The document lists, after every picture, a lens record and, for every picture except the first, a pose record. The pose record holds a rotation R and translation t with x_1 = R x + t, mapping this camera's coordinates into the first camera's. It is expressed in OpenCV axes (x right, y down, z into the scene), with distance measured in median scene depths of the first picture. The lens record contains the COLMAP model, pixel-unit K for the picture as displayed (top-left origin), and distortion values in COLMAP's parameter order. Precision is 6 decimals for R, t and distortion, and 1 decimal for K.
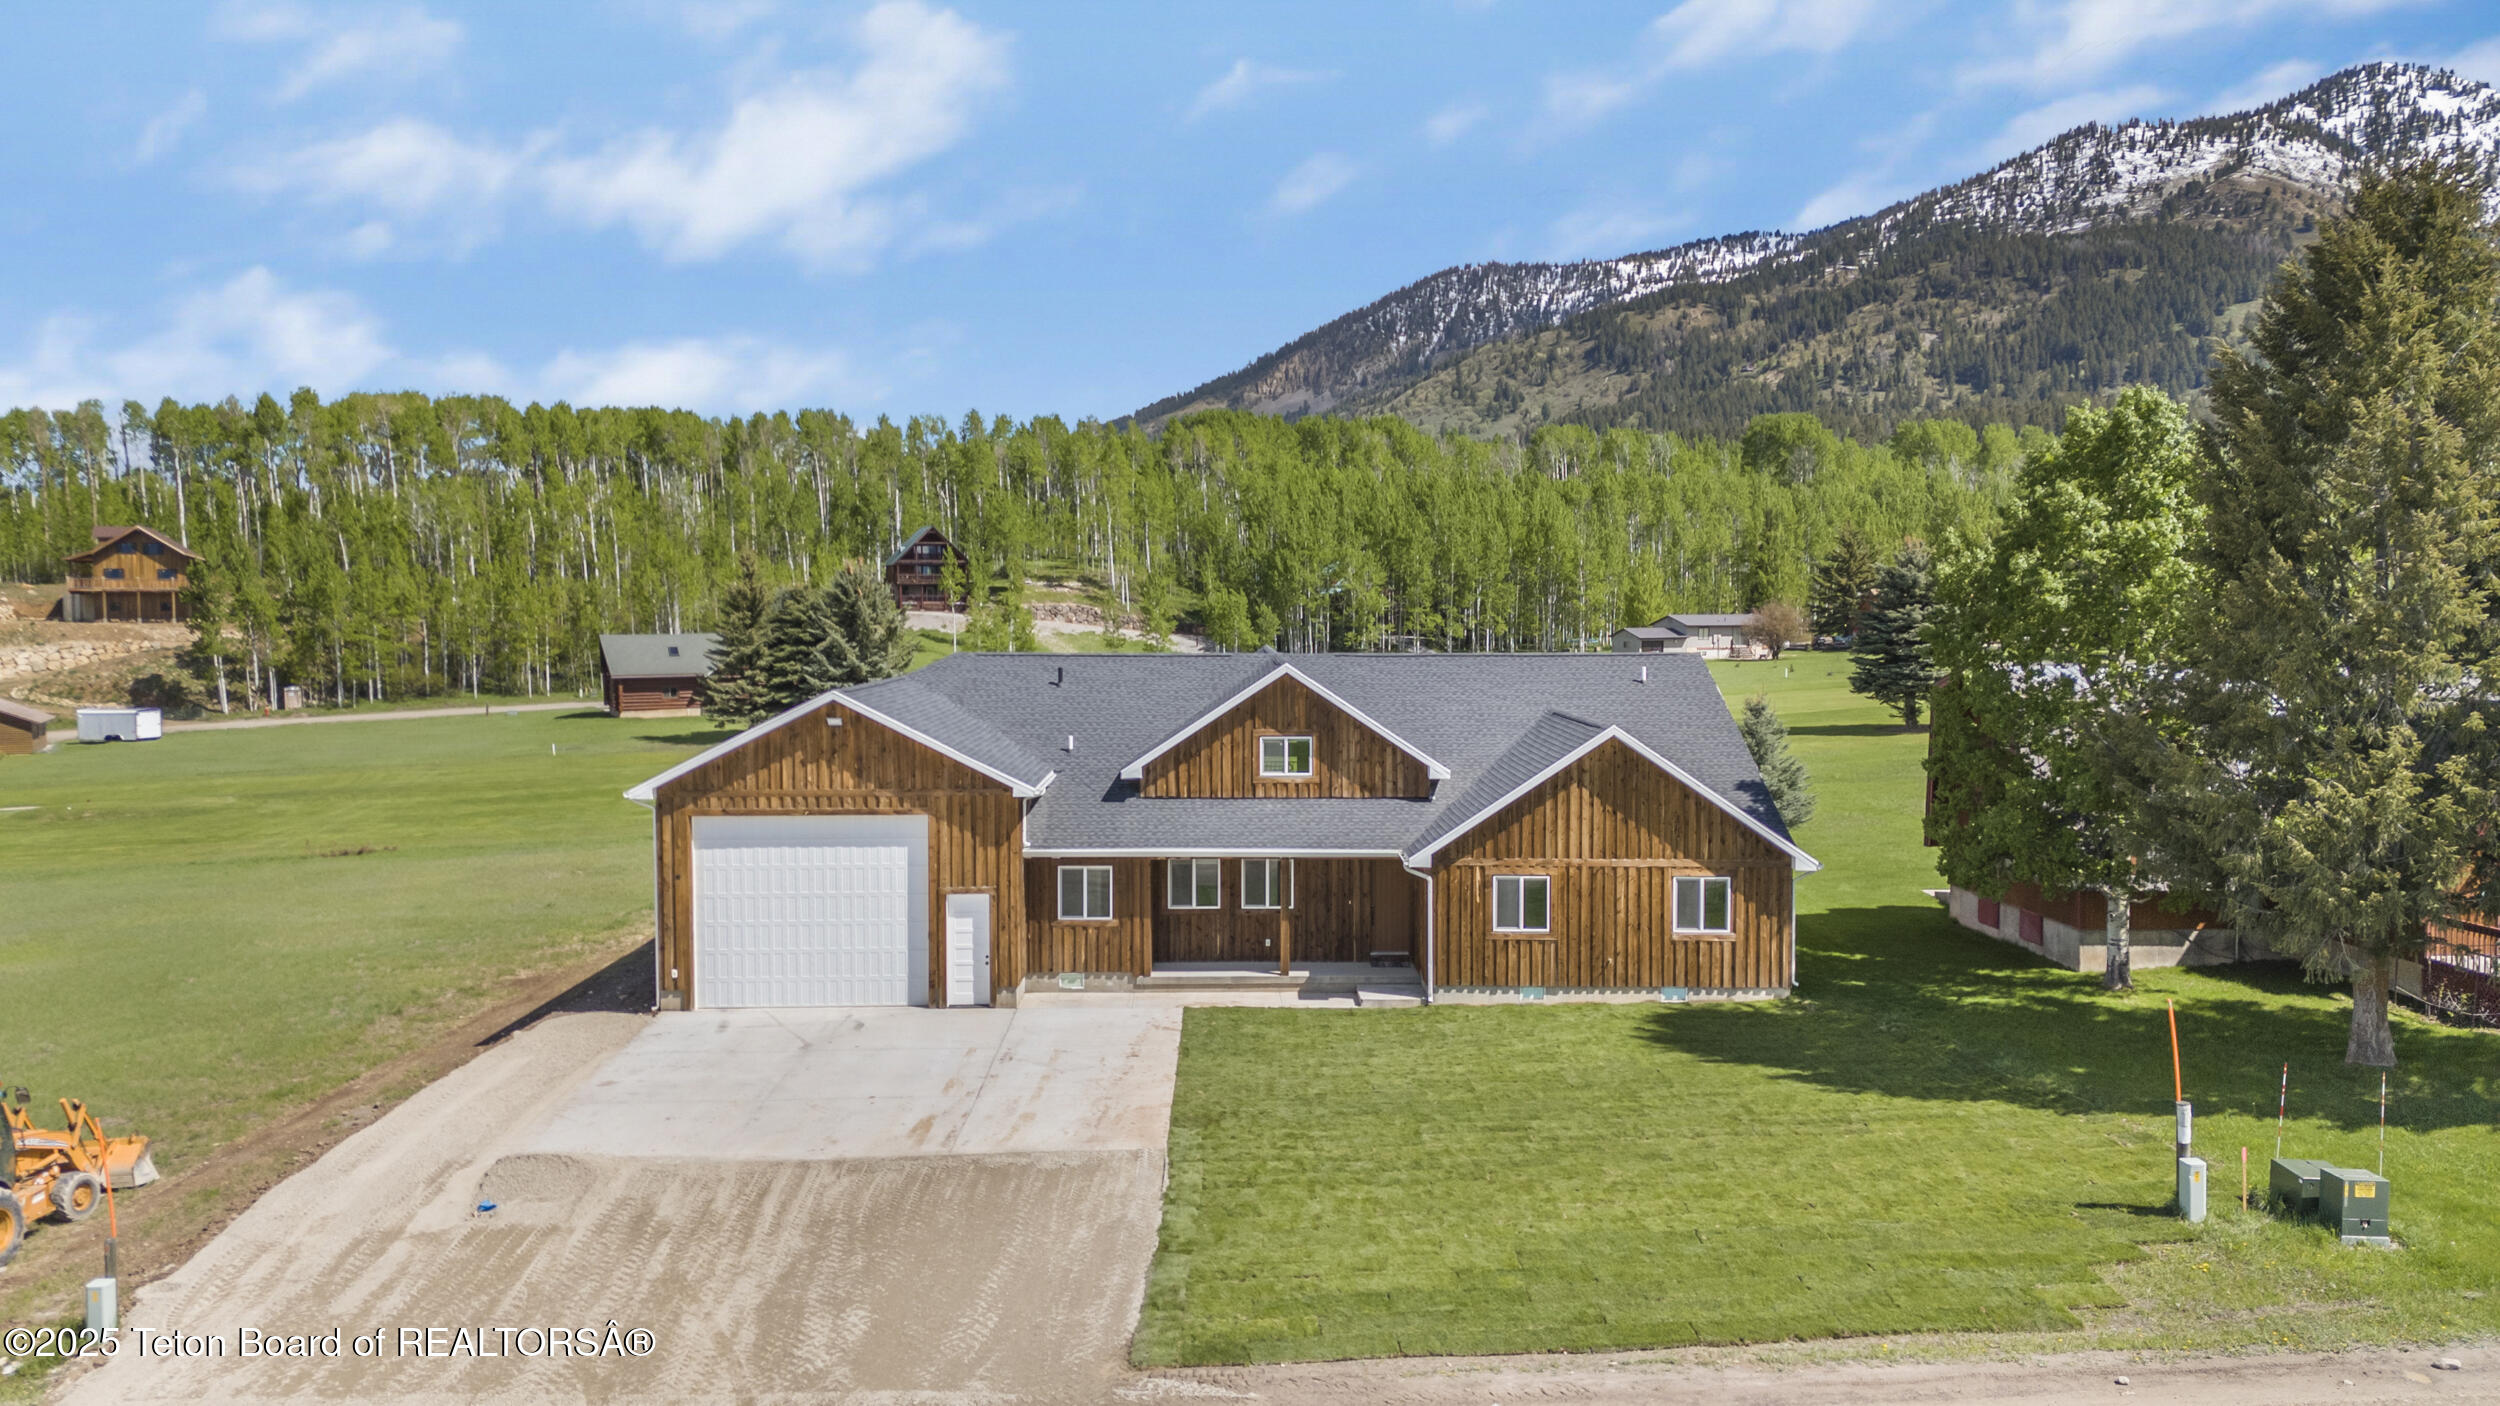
lens RADIAL K [[1829.9, 0, 1255.1], [0, 1829.9, 709.3], [0, 0, 1]] dist [0.053794, -0.042986]
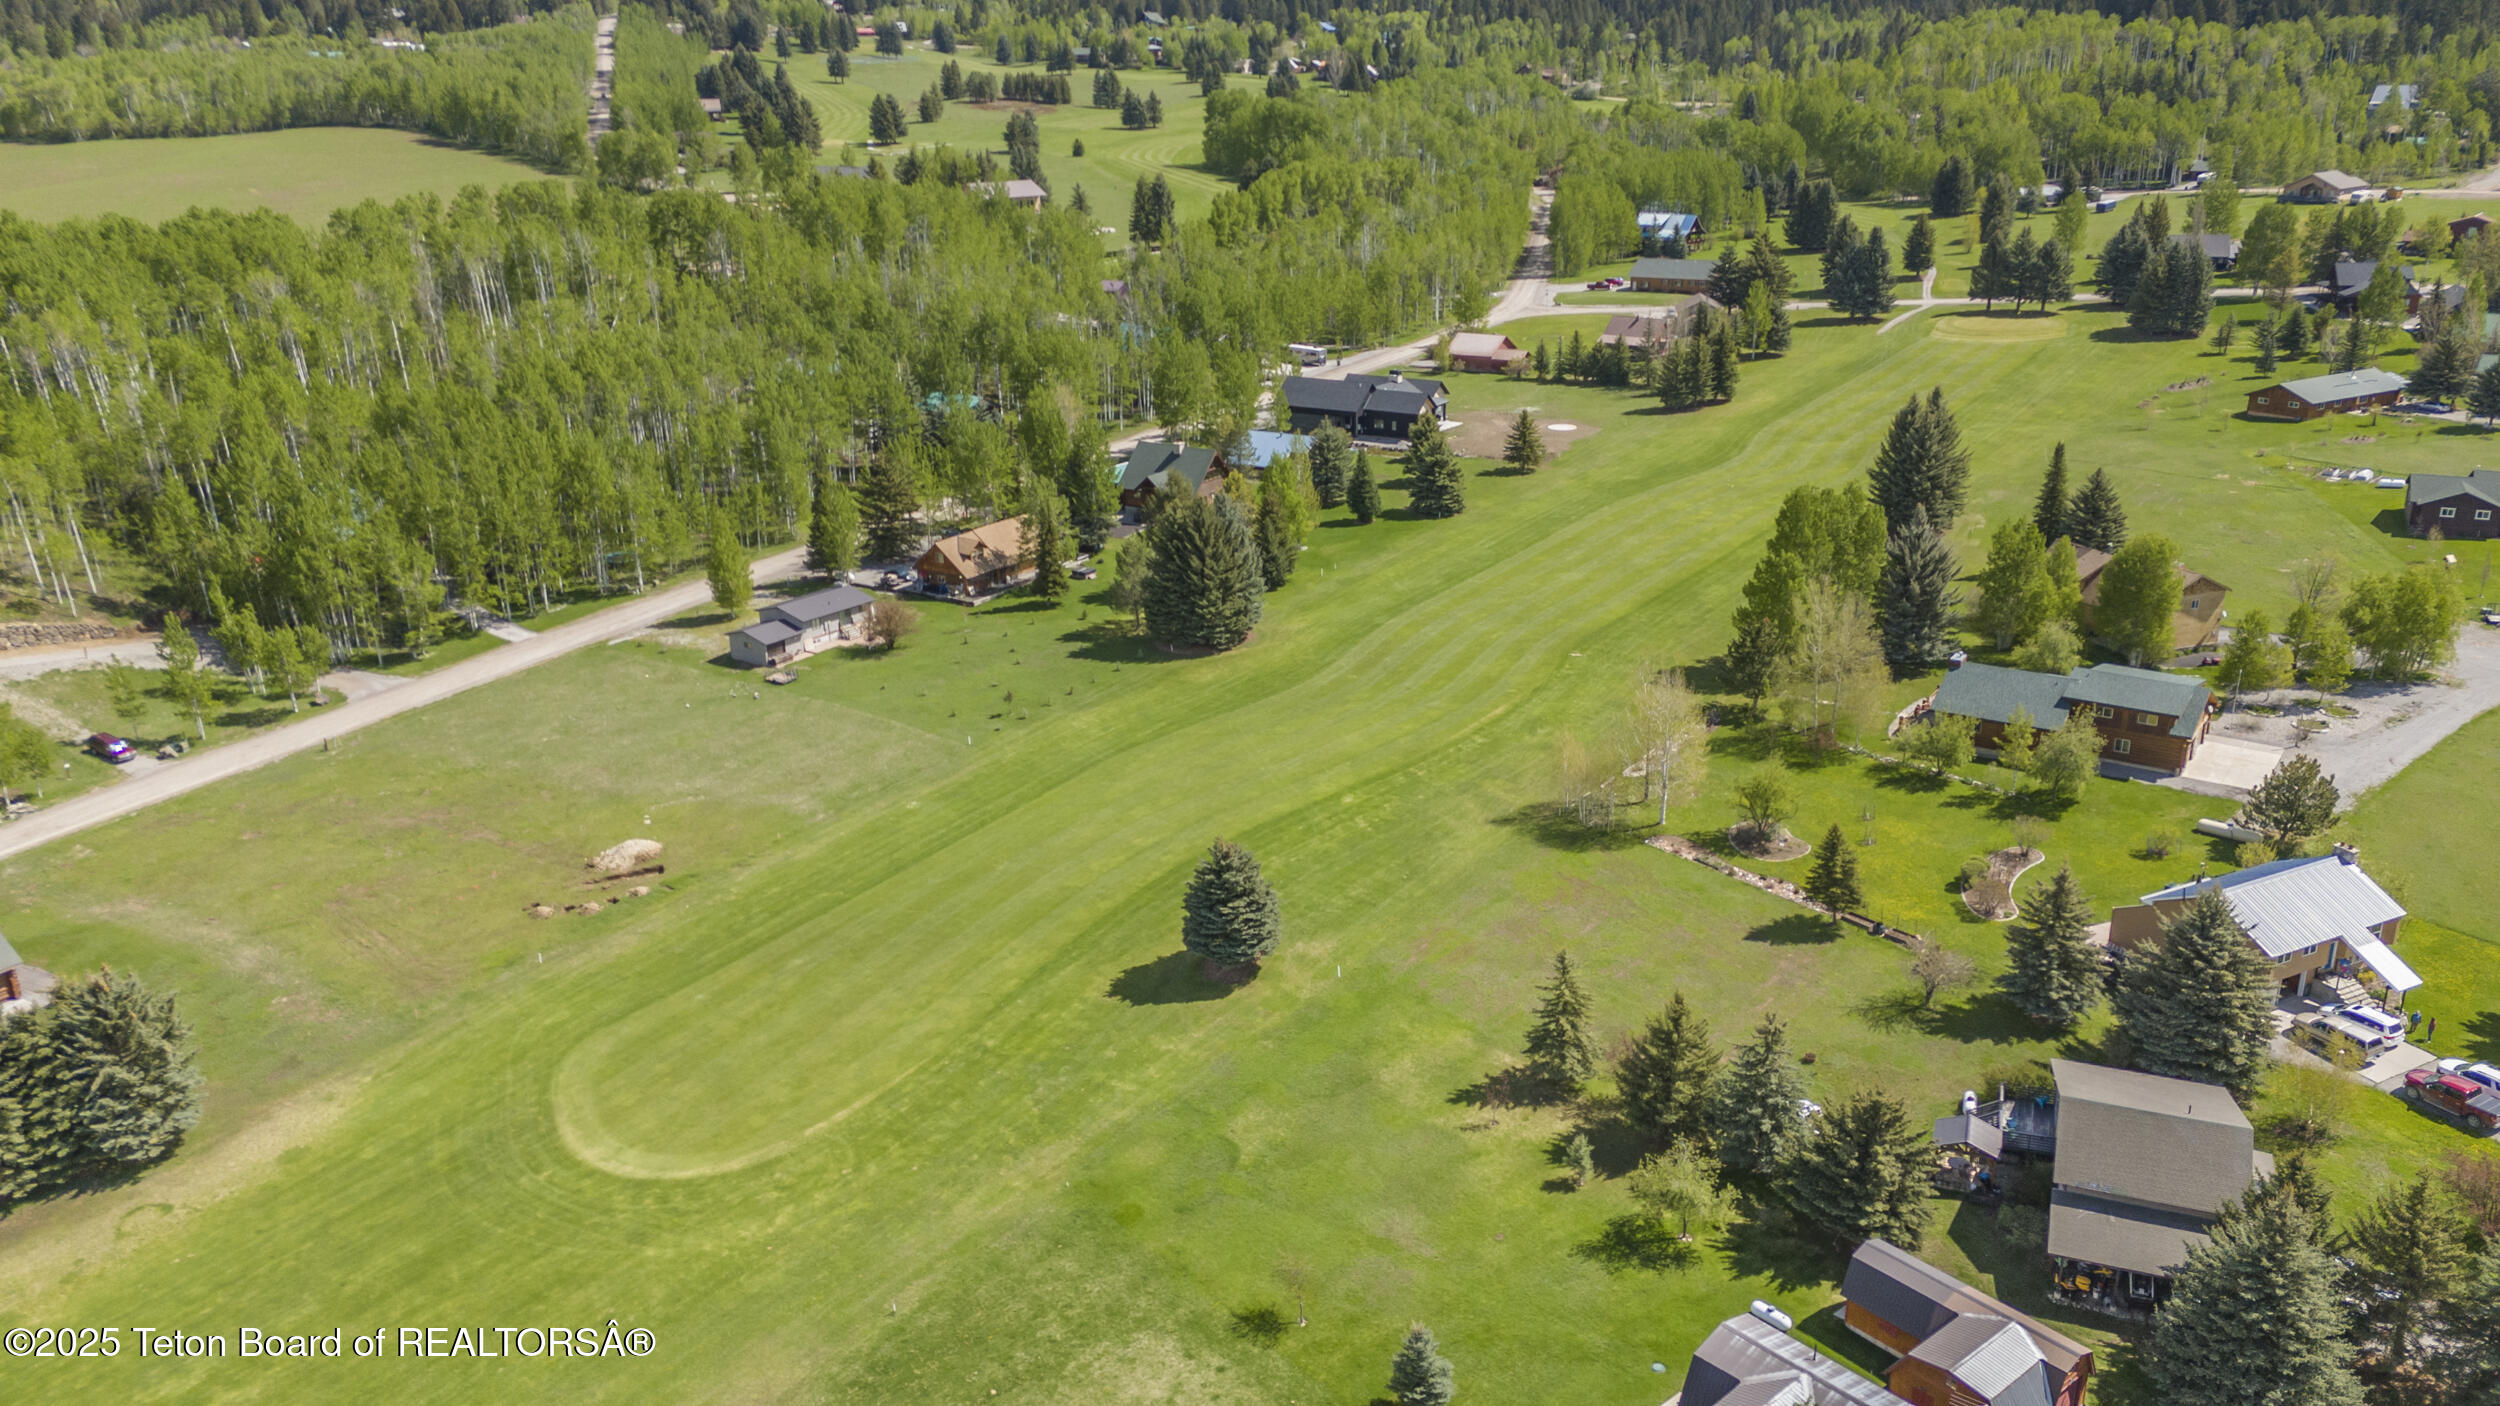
lens RADIAL K [[1829.9, 0, 1267.9], [0, 1829.9, 699.9], [0, 0, 1]] dist [0.053794, -0.042986]
pose [[0.783305, -0.210783, 0.584811, -0.187245], [0.047731, 0.958375, 0.281495, -0.289075], [-0.619802, -0.192582, 0.760761, 0.006400]]
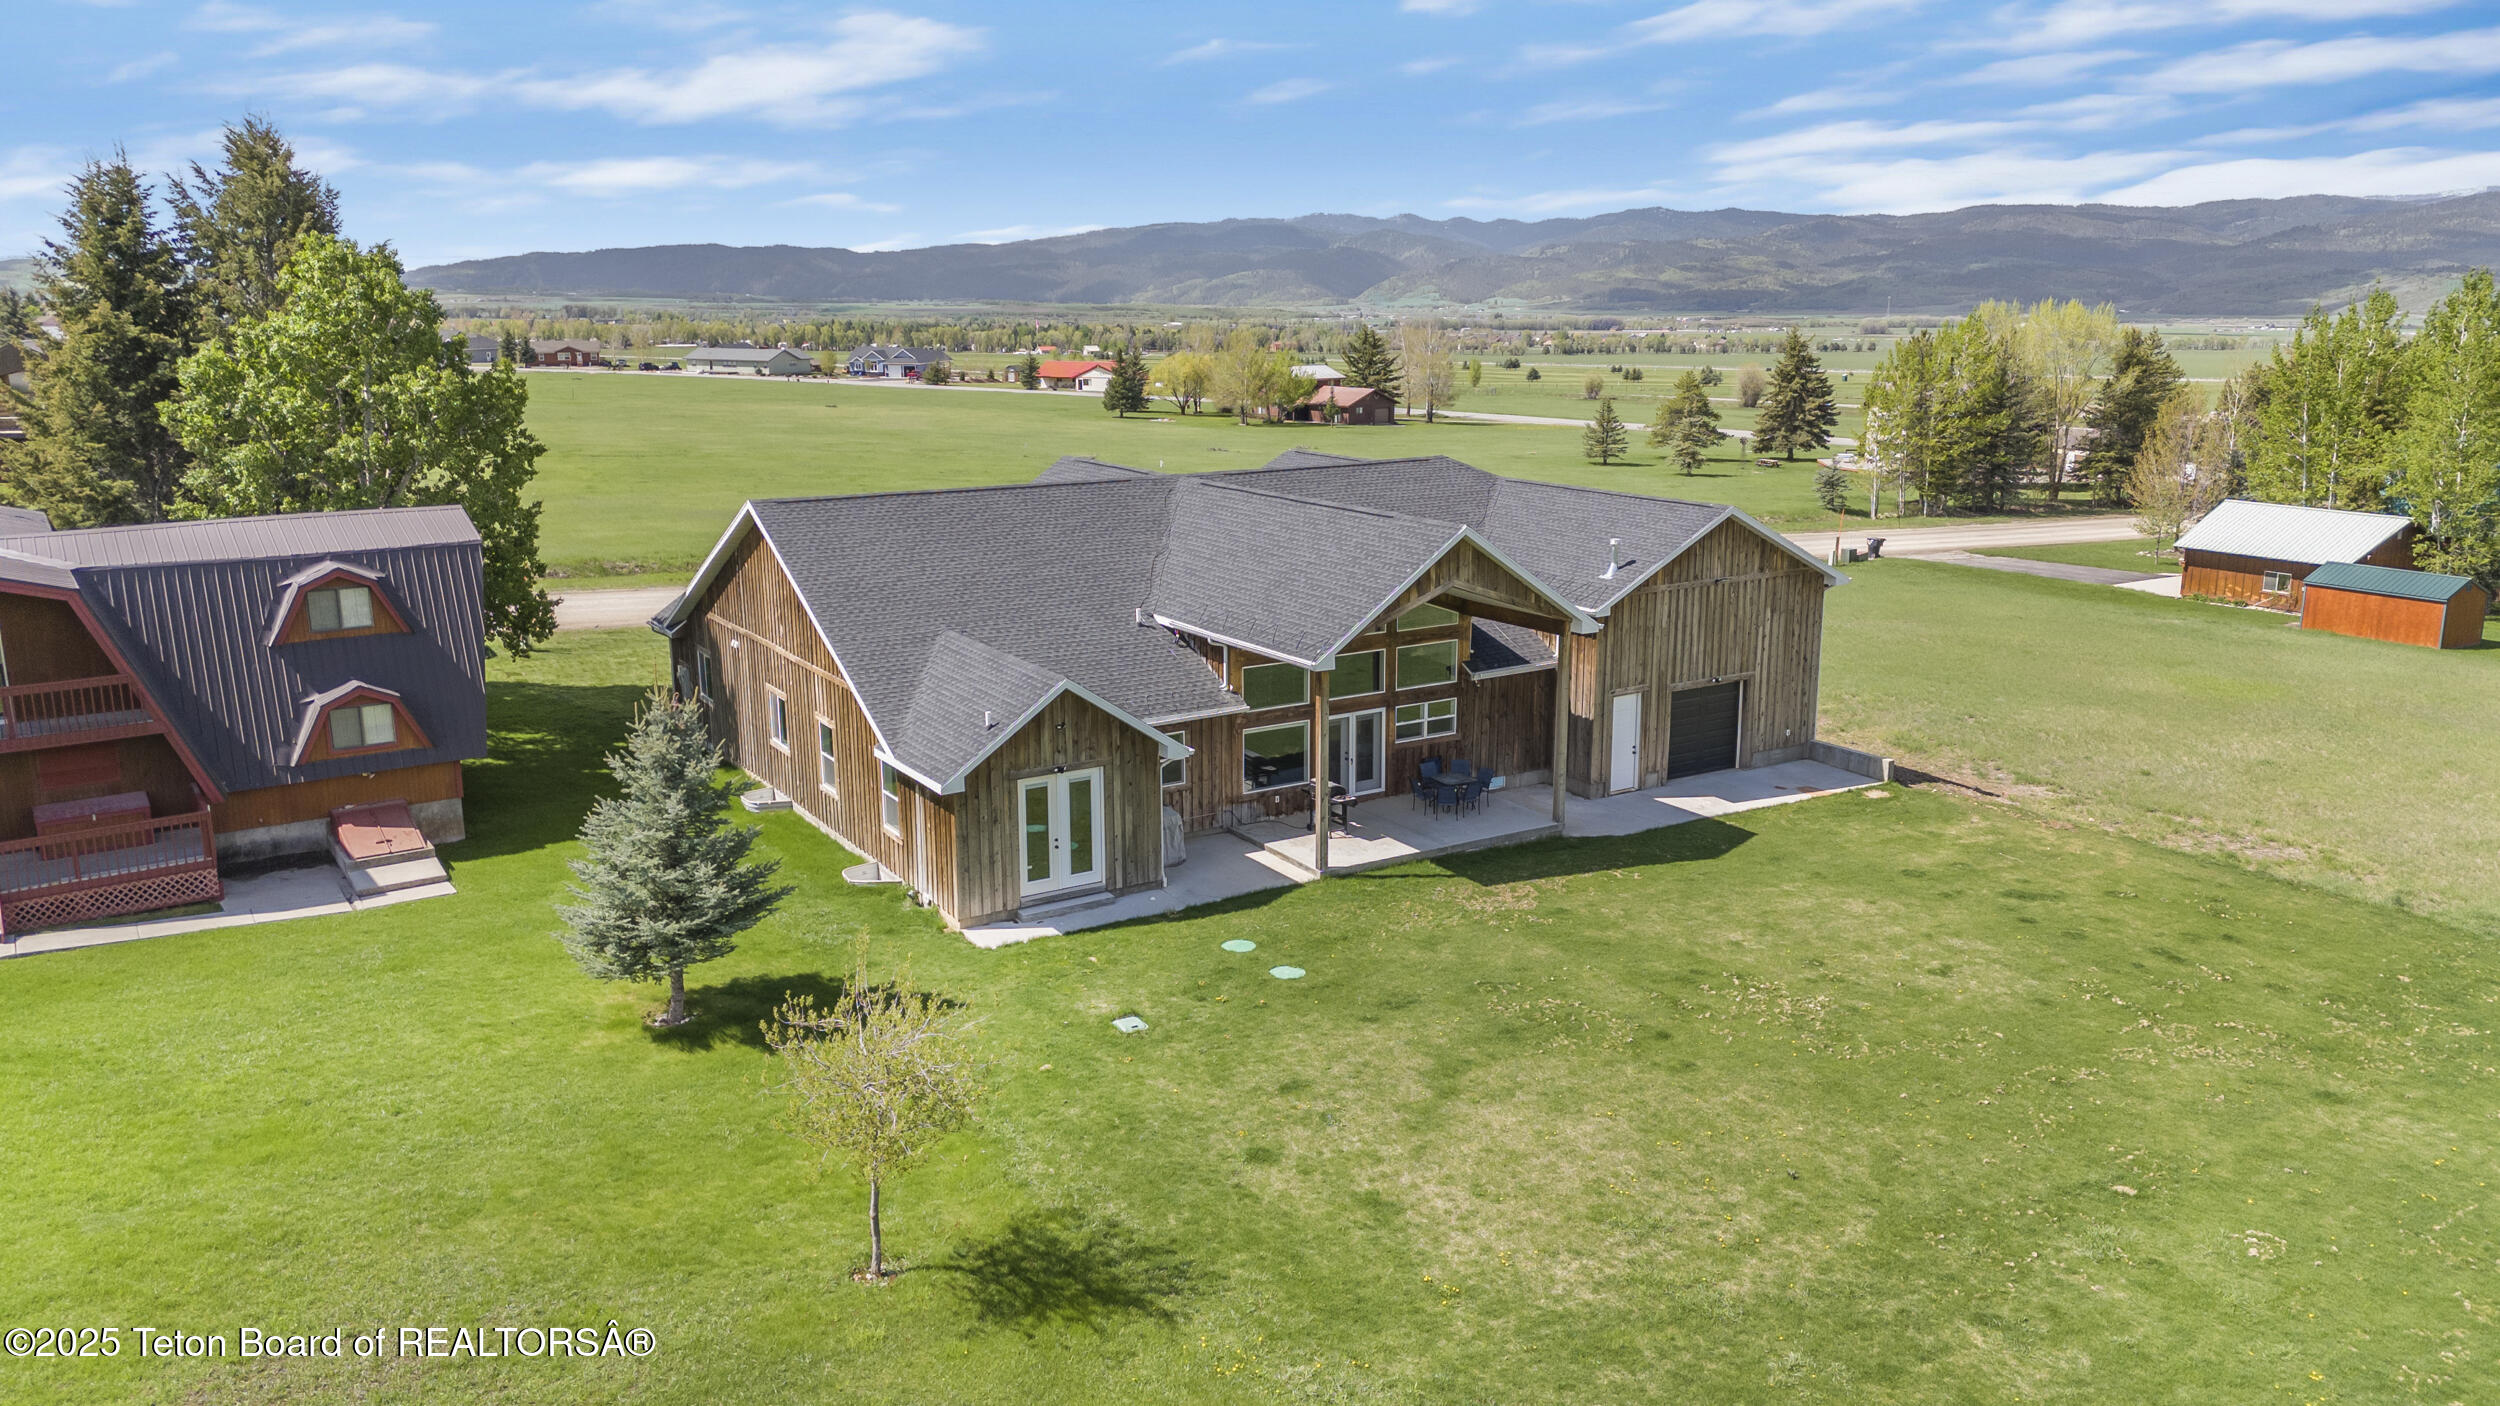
lens RADIAL K [[1829.9, 0, 1242.2], [0, 1829.9, 754.4], [0, 0, 1]] dist [0.053794, -0.042986]
pose [[-0.861627, 0.134422, -0.489417, 0.118111], [-0.024082, 0.952376, 0.303973, -0.044372], [0.506970, 0.273698, -0.817356, 0.458124]]
